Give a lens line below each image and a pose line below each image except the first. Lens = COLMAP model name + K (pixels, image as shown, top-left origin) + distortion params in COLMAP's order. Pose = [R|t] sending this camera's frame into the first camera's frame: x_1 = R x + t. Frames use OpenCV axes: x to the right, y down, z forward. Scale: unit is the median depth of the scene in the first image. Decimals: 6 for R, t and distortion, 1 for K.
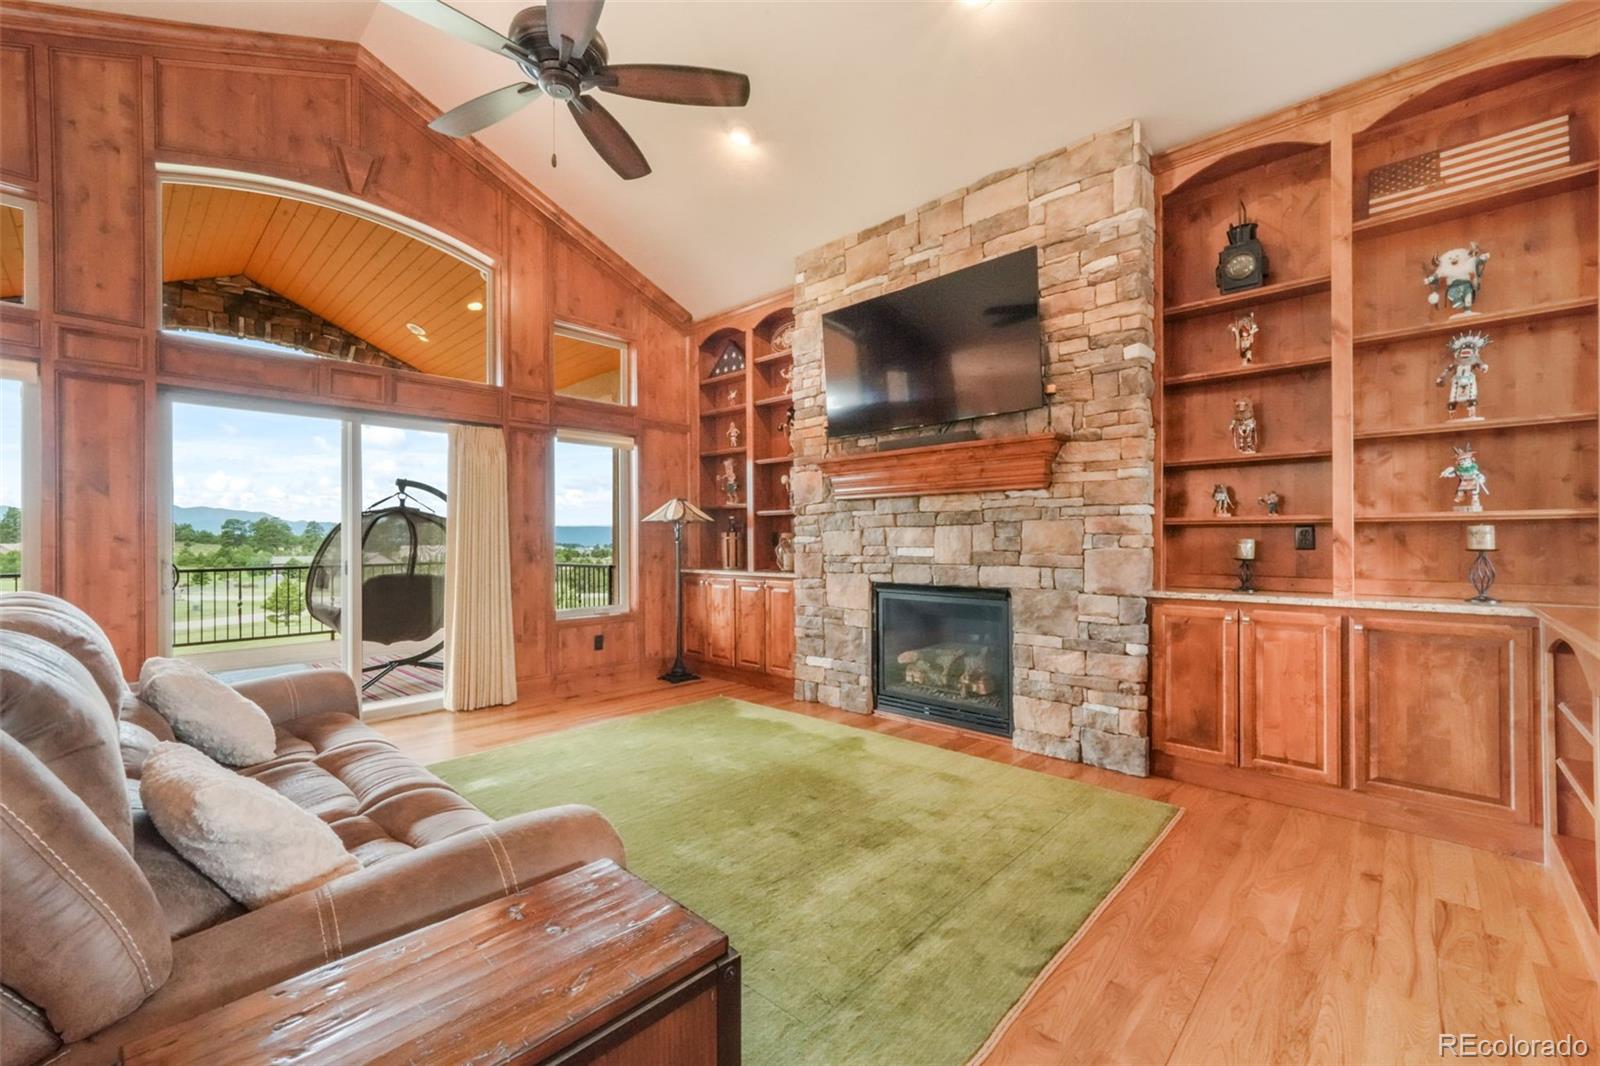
lens RADIAL K [[649.9, 0, 801.9], [0, 649.9, 529.1], [0, 0, 1]] dist [-0.013635, 0.000118]
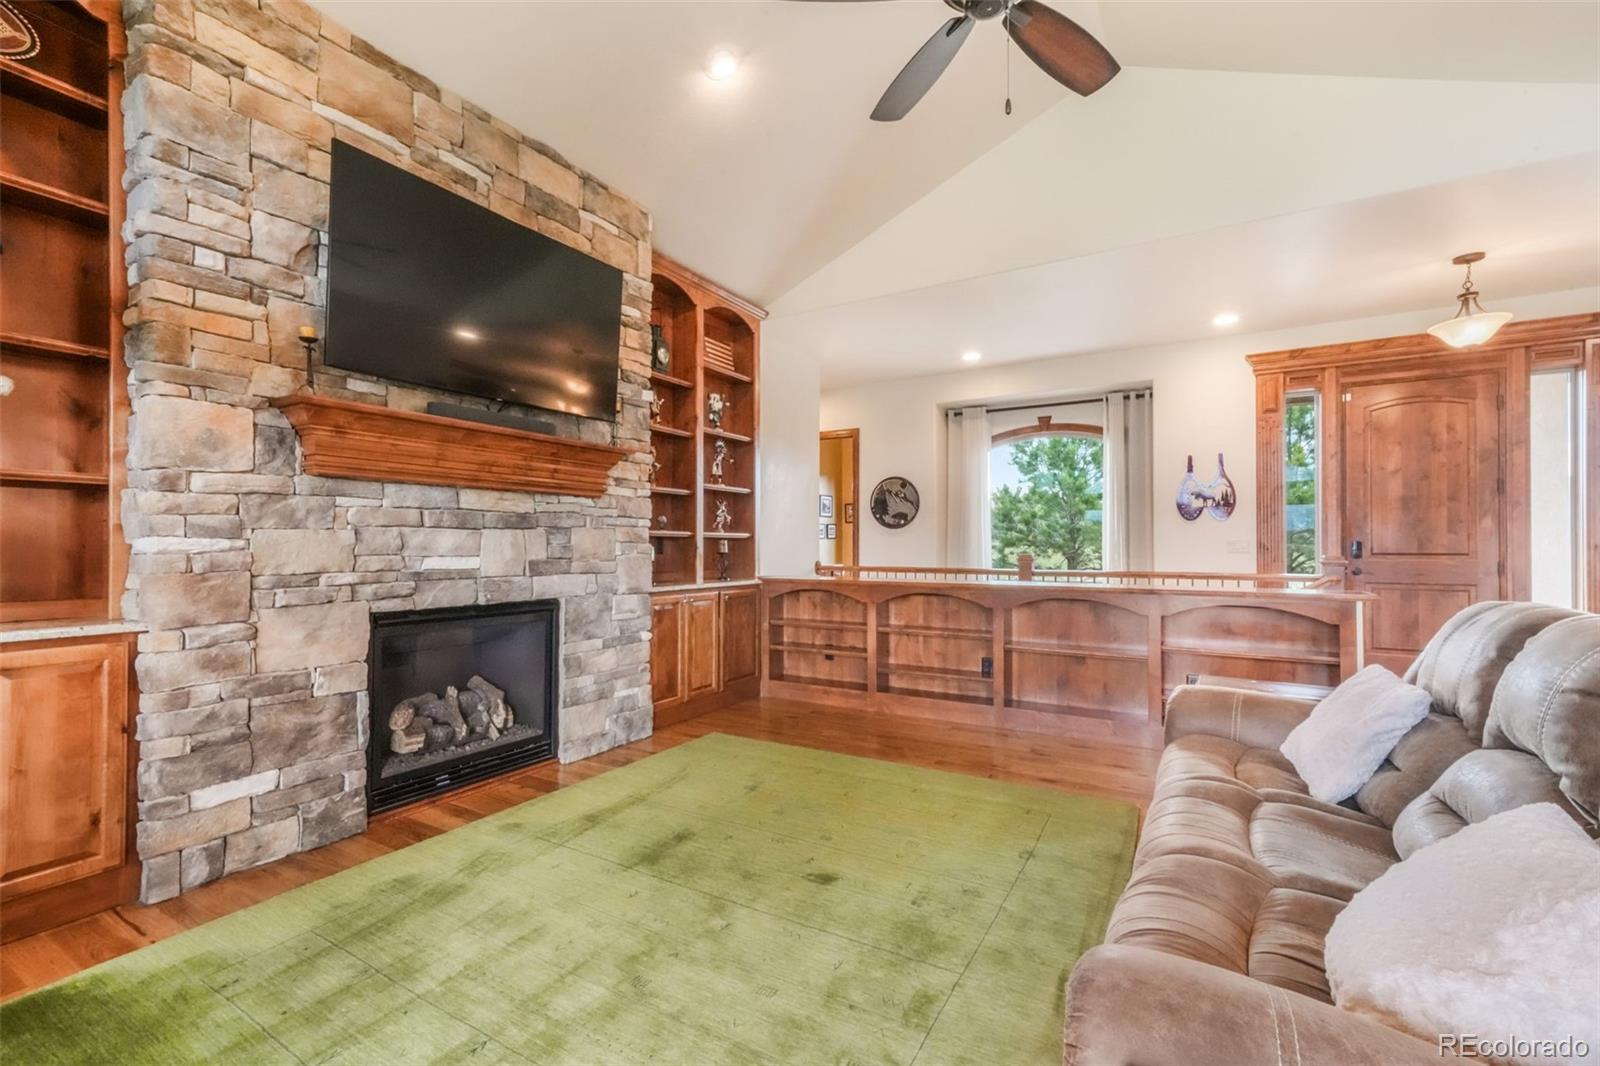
lens RADIAL K [[720.2, 0, 790.0], [0, 720.2, 538.3], [0, 0, 1]] dist [-0.000084, 0.000339]
pose [[-0.224934, 0.021871, 0.974129, -0.749841], [-0.008789, 0.999662, -0.024474, 0.025903], [-0.974334, -0.014066, -0.224665, 0.872959]]
